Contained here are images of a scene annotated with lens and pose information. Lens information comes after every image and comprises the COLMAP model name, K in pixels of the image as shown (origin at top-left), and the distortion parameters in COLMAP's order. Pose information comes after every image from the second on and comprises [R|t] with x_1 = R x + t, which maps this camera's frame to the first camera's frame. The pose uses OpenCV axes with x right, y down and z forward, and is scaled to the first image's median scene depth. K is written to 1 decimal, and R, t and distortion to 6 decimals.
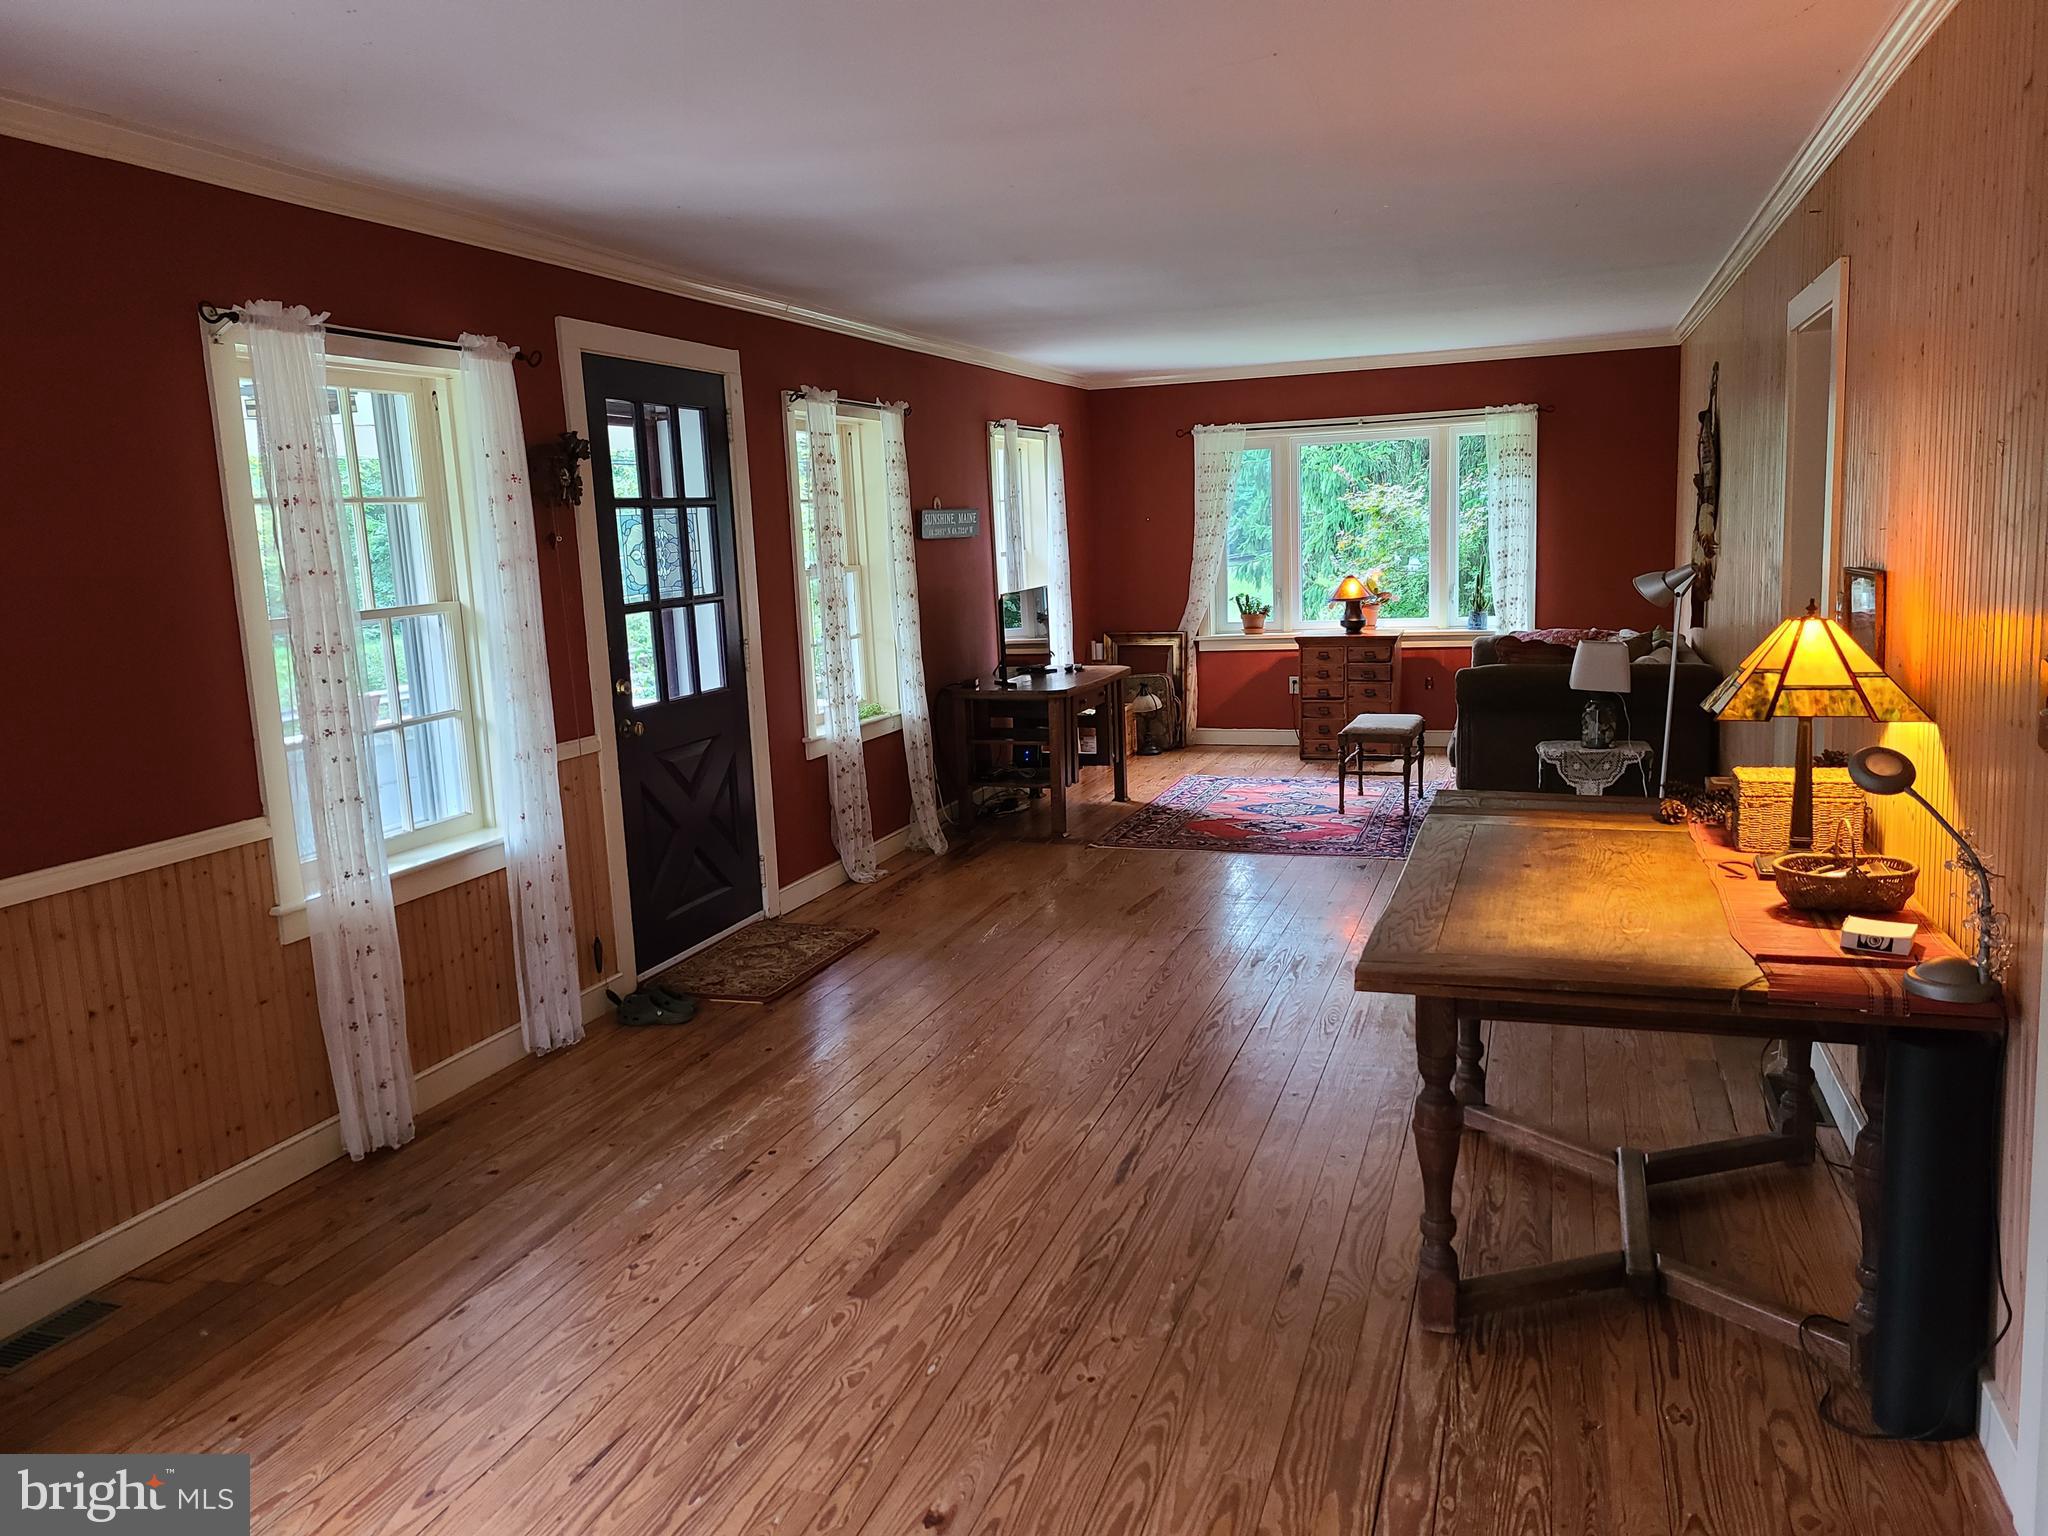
lens RADIAL K [[1545.0, 0, 1024.0], [0, 1545.0, 768.0], [0, 0, 1]] dist [-0.000472, -0.082683]
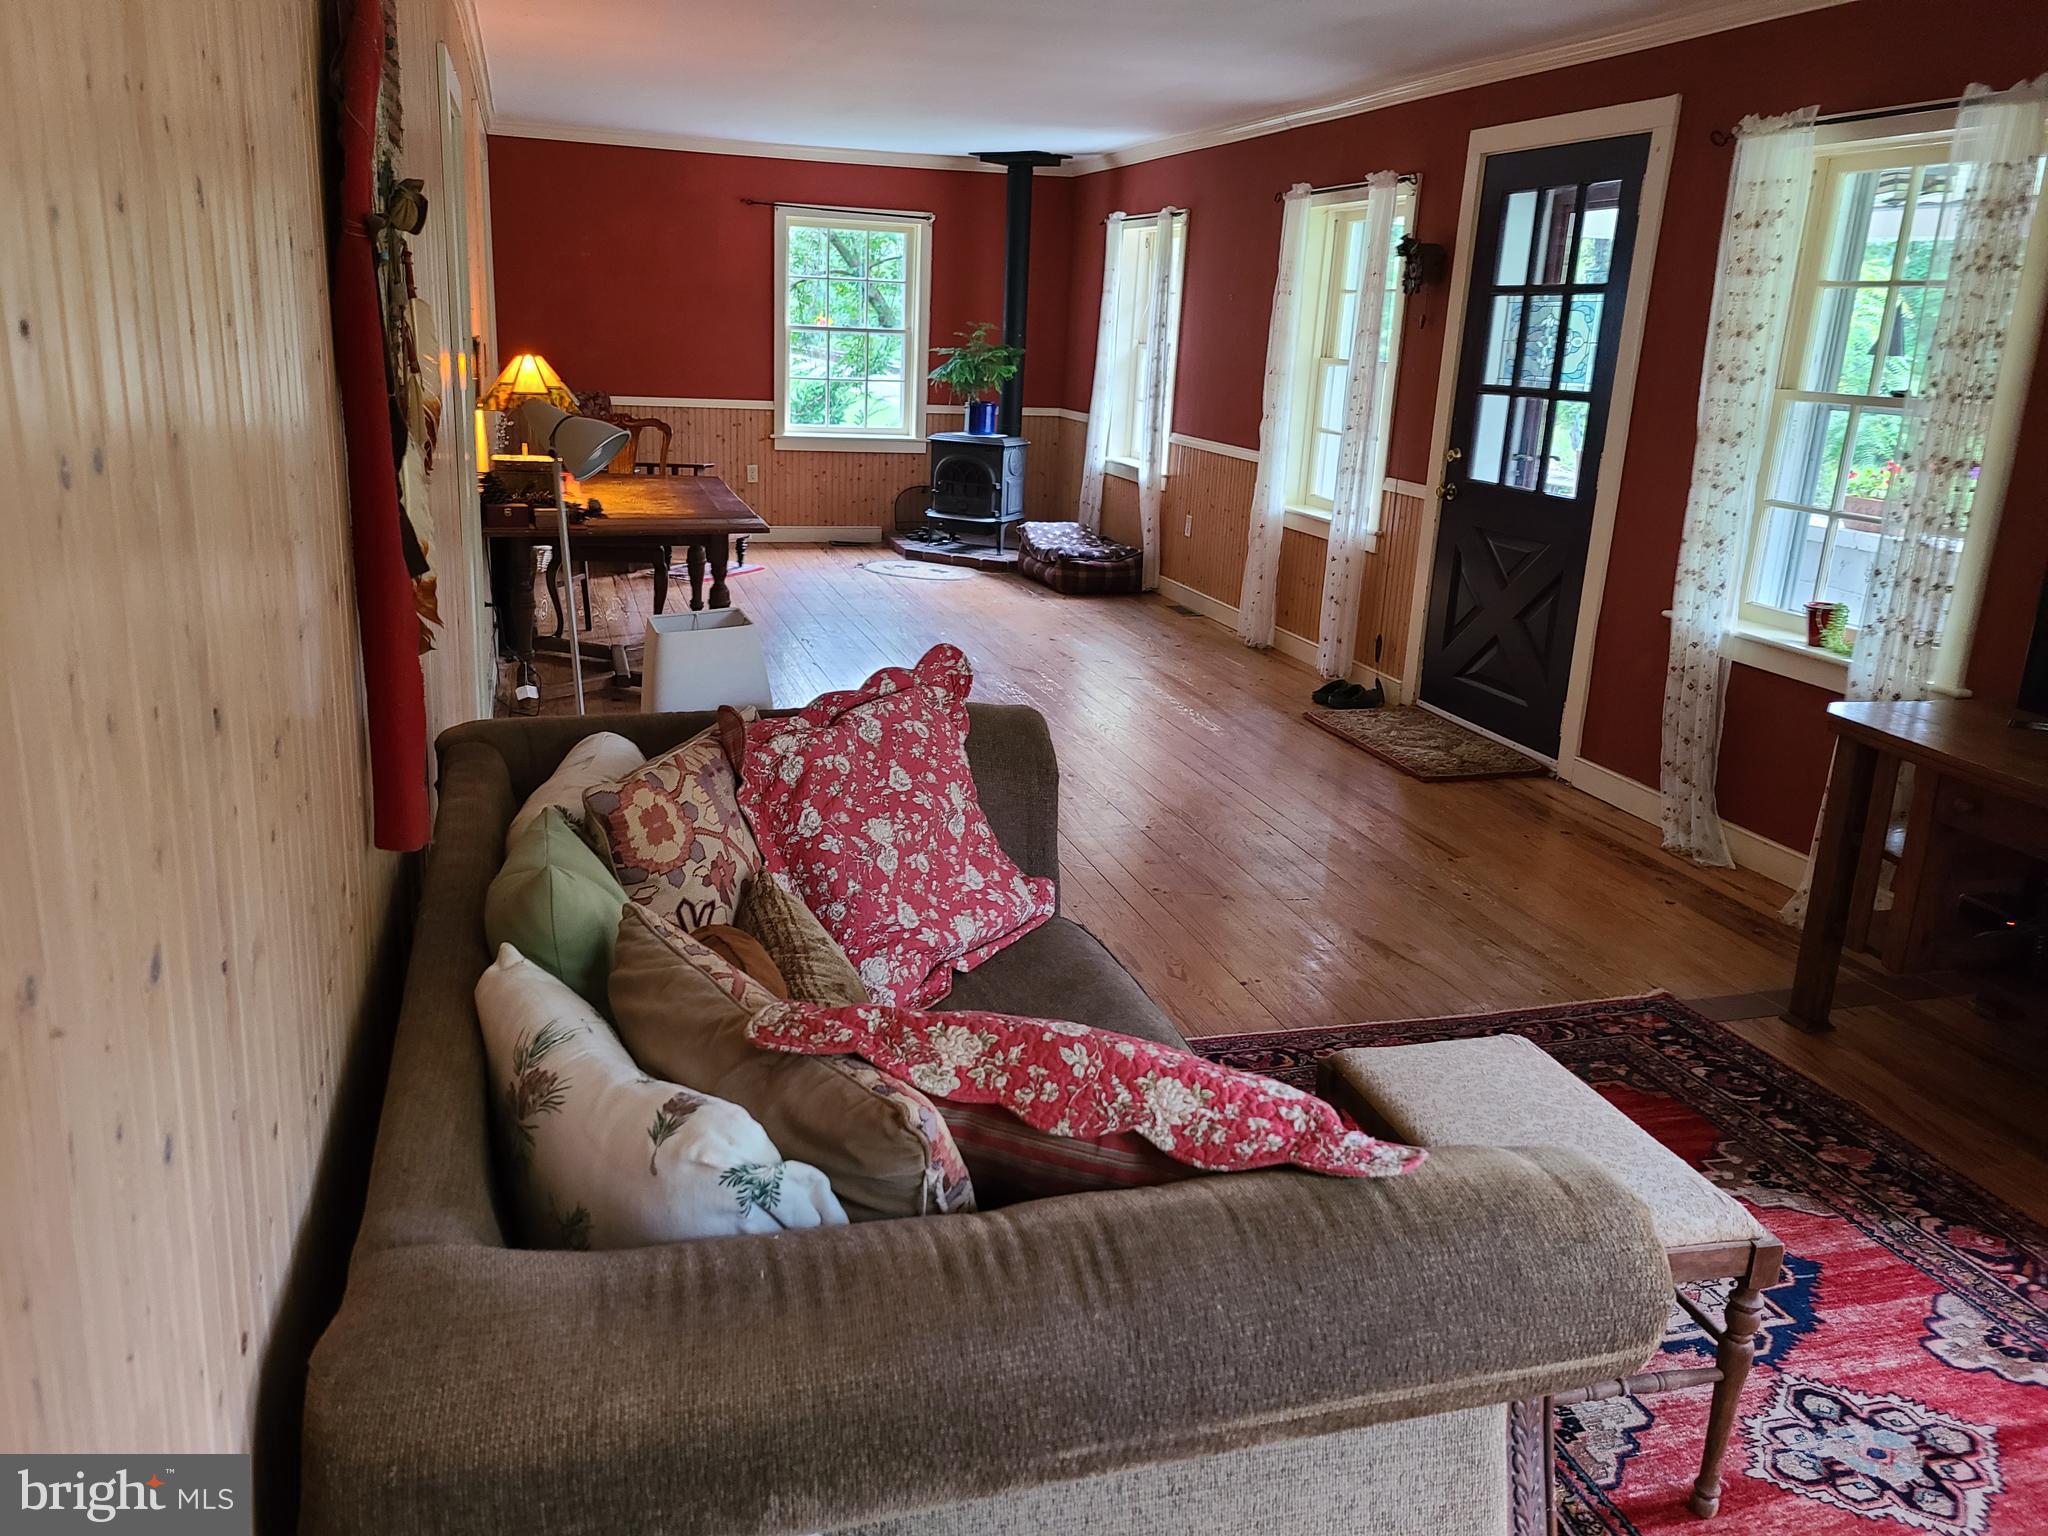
lens RADIAL K [[1545.0, 0, 1024.0], [0, 1545.0, 768.0], [0, 0, 1]] dist [-0.000472, -0.082683]
pose [[-0.820759, 0.166177, -0.546572, 0.640786], [-0.093836, 0.904546, 0.415922, -0.276536], [0.563516, 0.392660, -0.726821, 1.669097]]
